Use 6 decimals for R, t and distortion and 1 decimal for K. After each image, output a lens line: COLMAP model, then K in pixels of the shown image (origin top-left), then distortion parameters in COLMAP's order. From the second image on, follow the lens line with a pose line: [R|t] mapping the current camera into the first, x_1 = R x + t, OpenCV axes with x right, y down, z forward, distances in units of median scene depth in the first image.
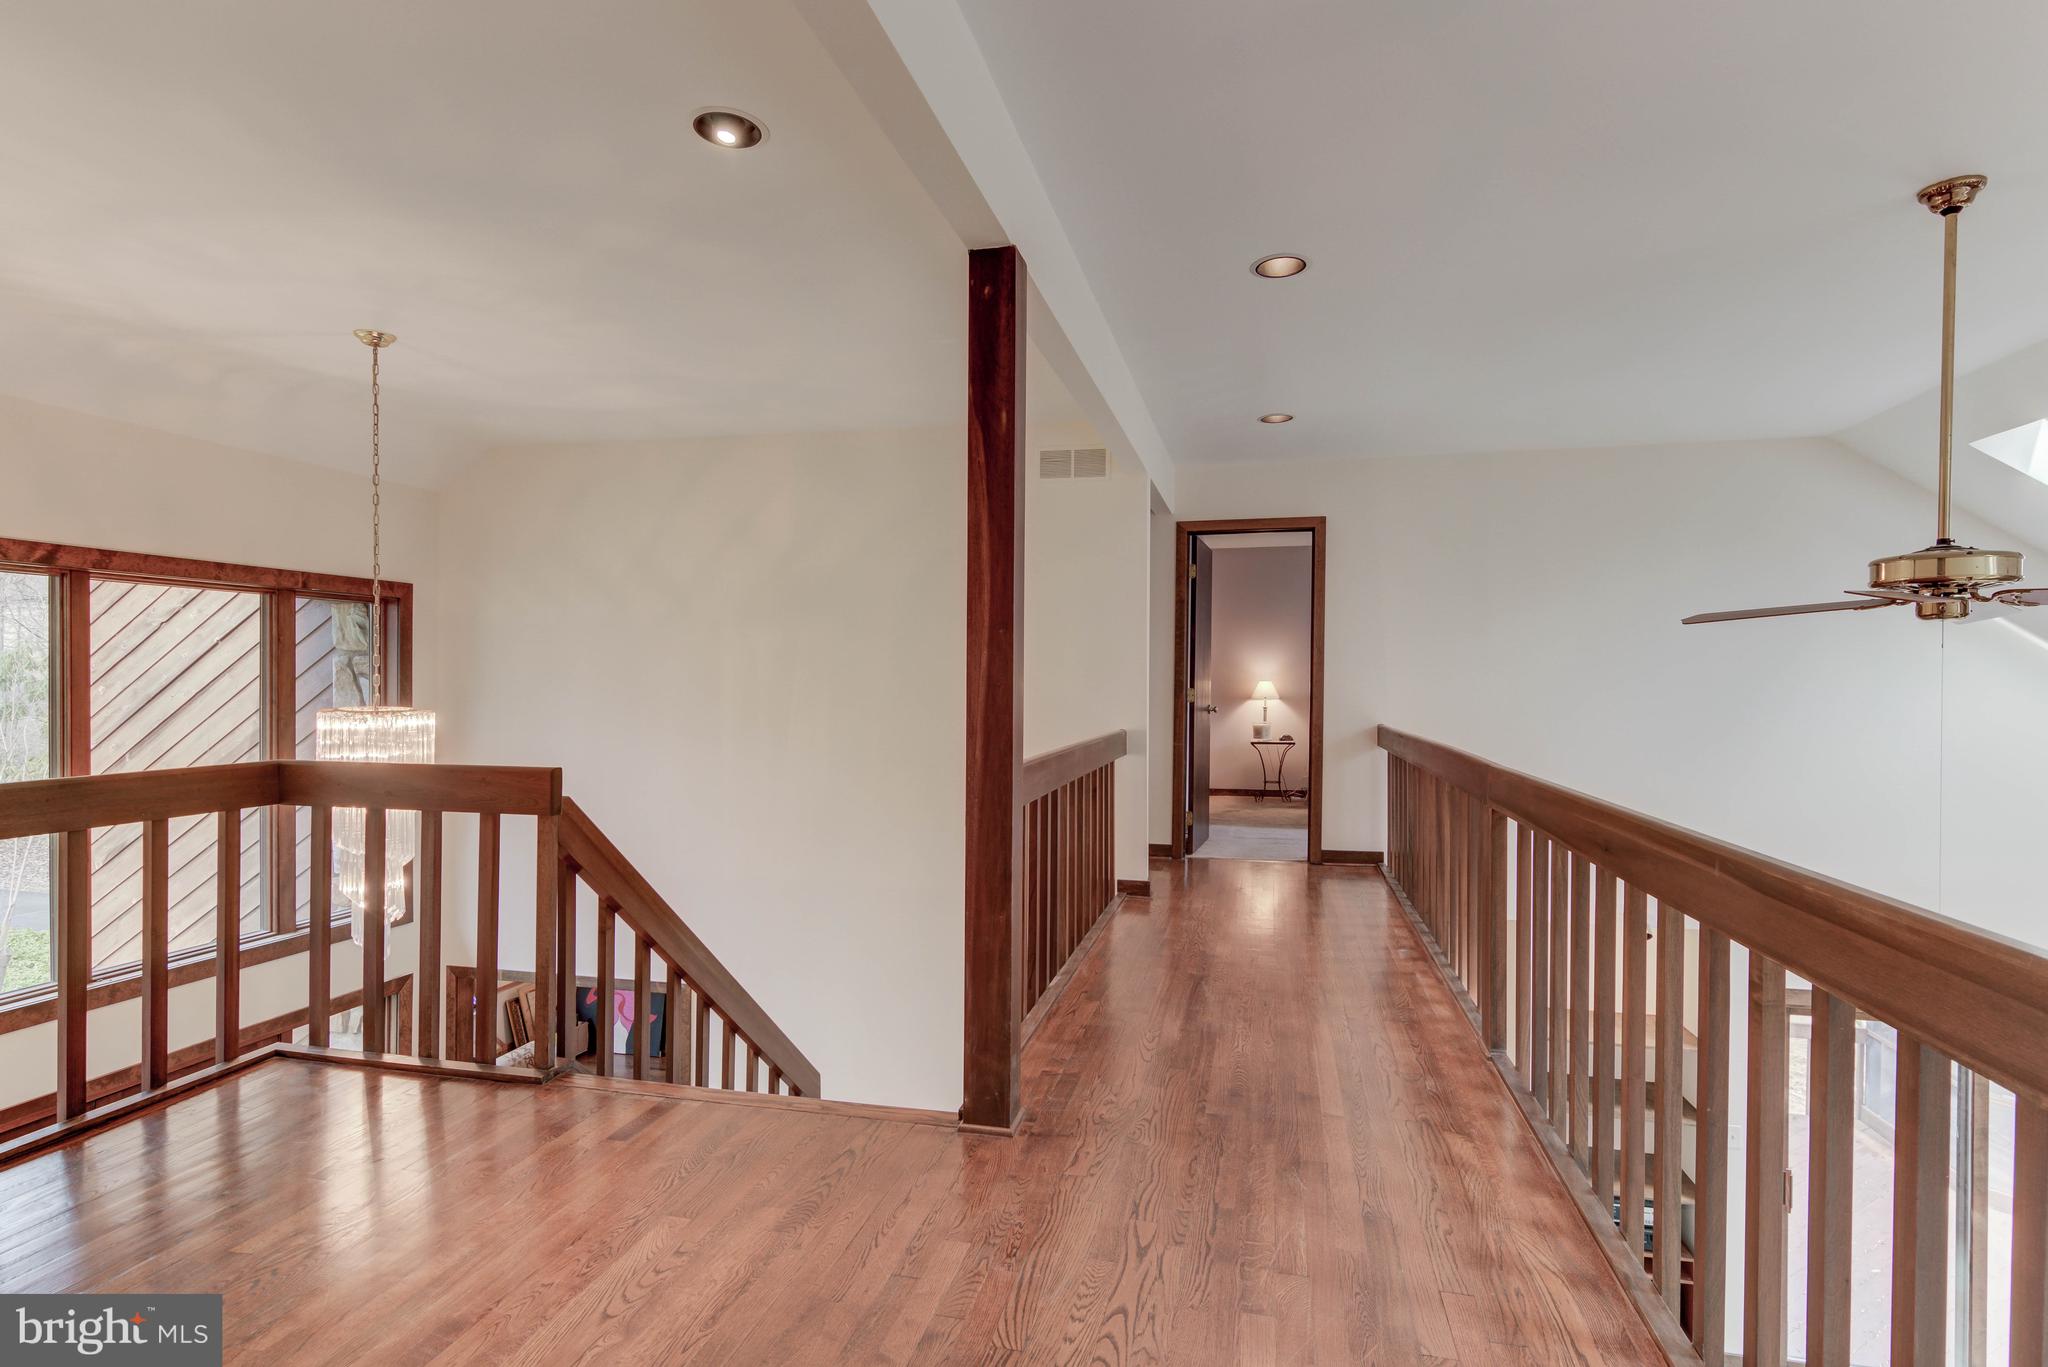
lens RADIAL K [[1039.4, 0, 1021.8], [0, 1039.4, 689.1], [0, 0, 1]] dist [0.005257, -0.000321]
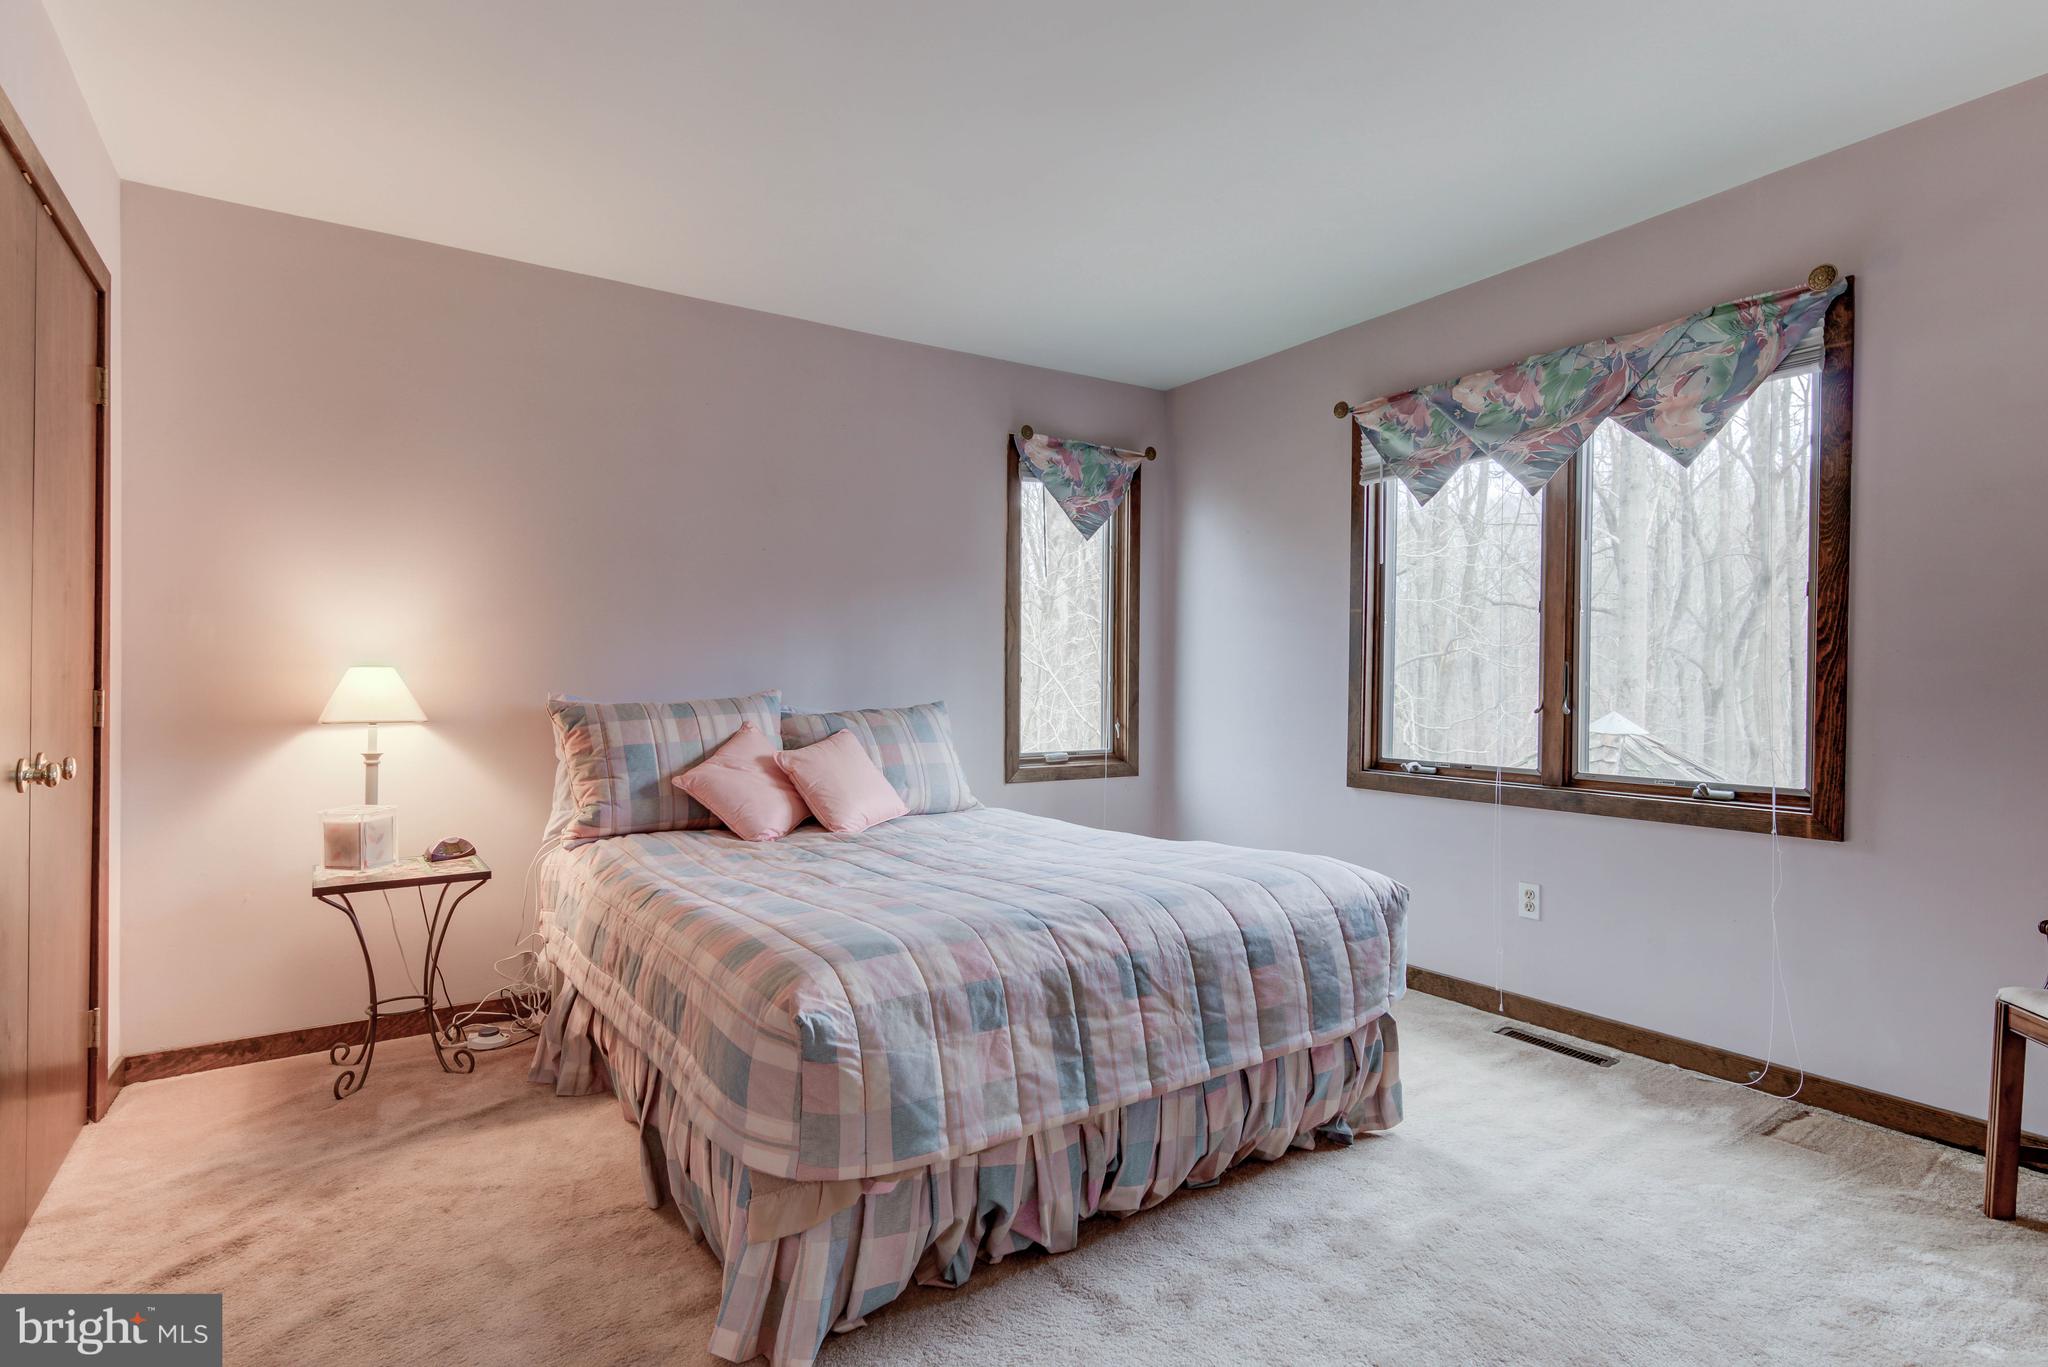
lens RADIAL K [[1039.4, 0, 1021.9], [0, 1039.4, 690.1], [0, 0, 1]] dist [0.005257, -0.000321]
pose [[0.705064, -0.012781, 0.709028, 0.156980], [0.010274, 0.999917, 0.007807, -0.001043], [-0.709069, 0.001780, 0.705137, 0.669625]]
